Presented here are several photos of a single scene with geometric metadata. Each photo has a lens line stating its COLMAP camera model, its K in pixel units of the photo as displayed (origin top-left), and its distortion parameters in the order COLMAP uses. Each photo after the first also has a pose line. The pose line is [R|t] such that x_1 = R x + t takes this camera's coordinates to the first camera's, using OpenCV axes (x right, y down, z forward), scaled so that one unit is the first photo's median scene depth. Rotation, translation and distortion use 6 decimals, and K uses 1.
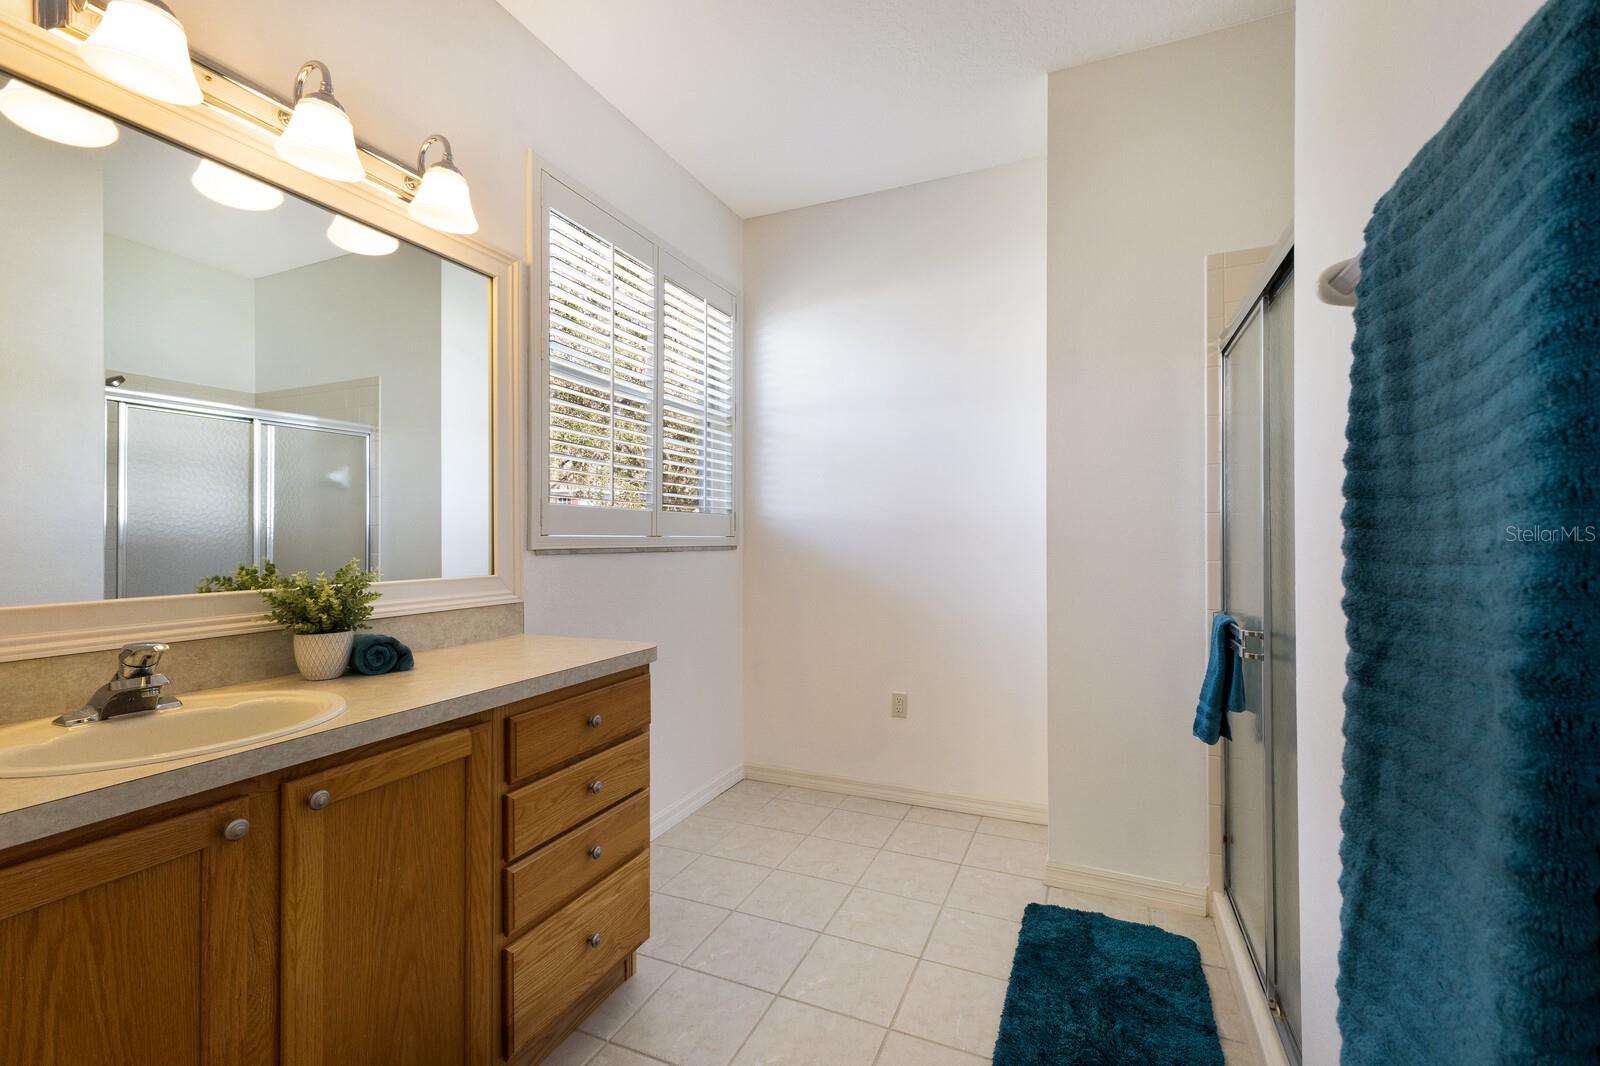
lens RADIAL K [[688.2, 0, 803.2], [0, 688.2, 534.8], [0, 0, 1]] dist [0.019269, -0.003009]
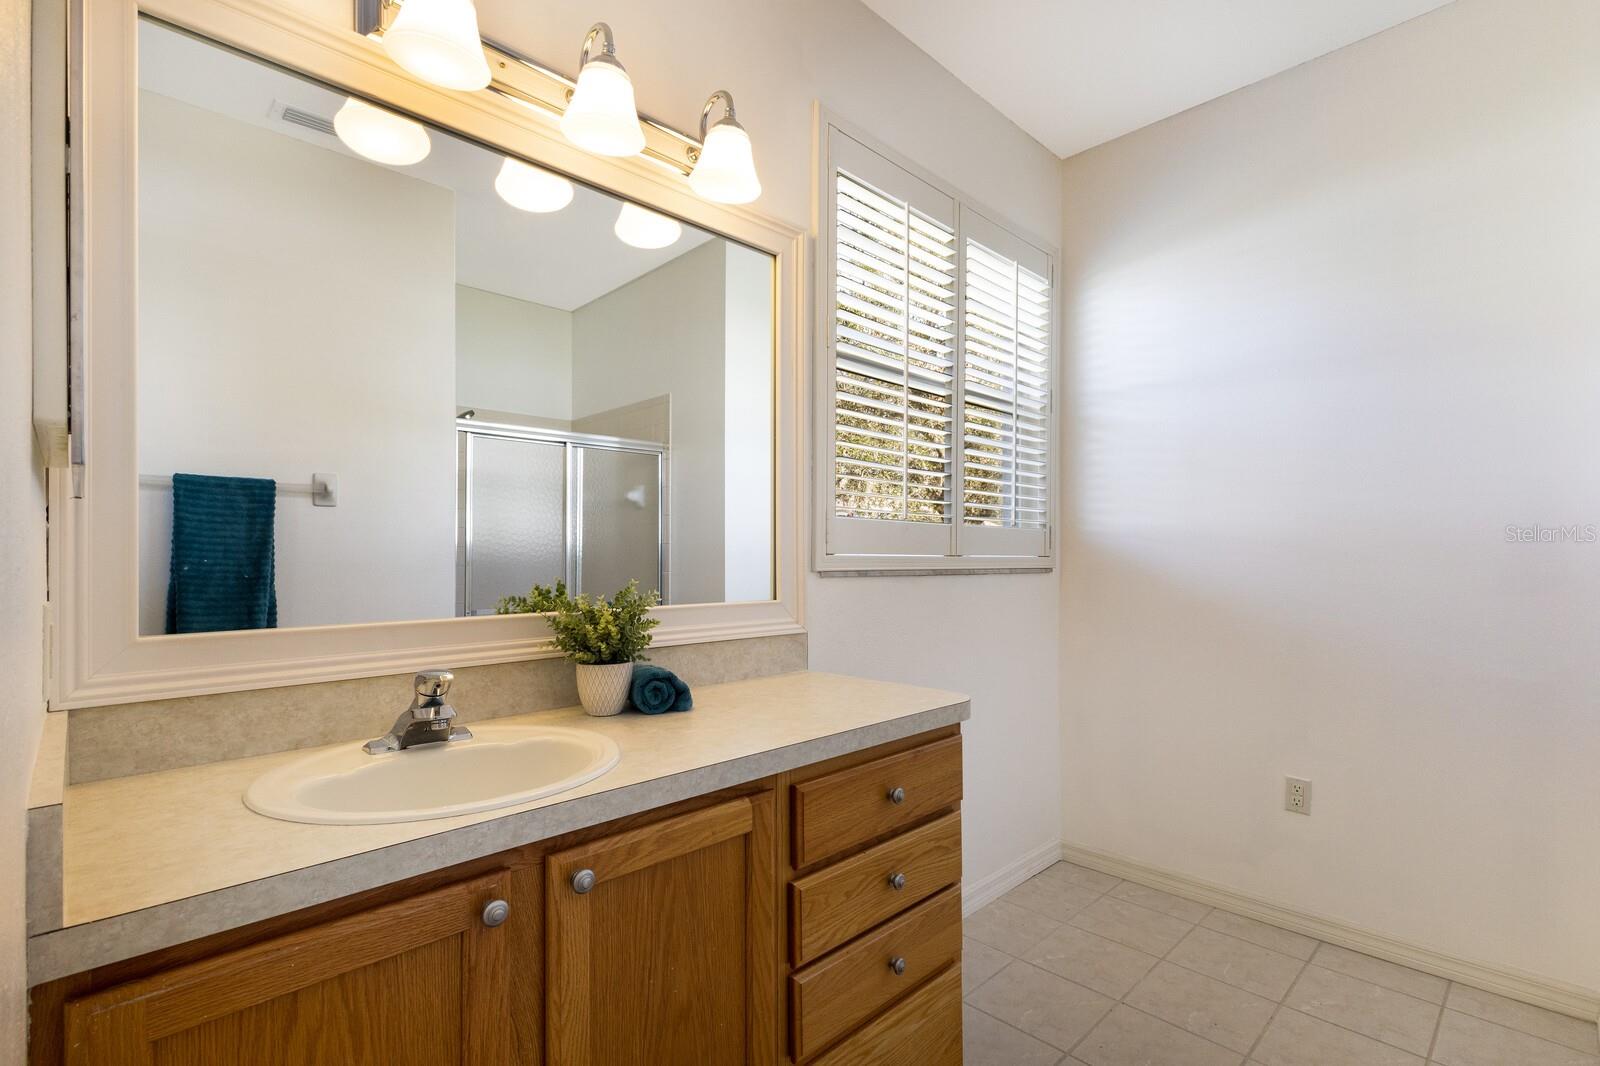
lens RADIAL K [[735.4, 0, 798.9], [0, 735.4, 557.2], [0, 0, 1]] dist [-0.000365, 0.000061]
pose [[0.926438, 0.003410, -0.376432, -0.102888], [-0.001732, 0.999987, 0.004797, 0.000318], [0.376443, -0.003792, 0.926432, 0.218253]]
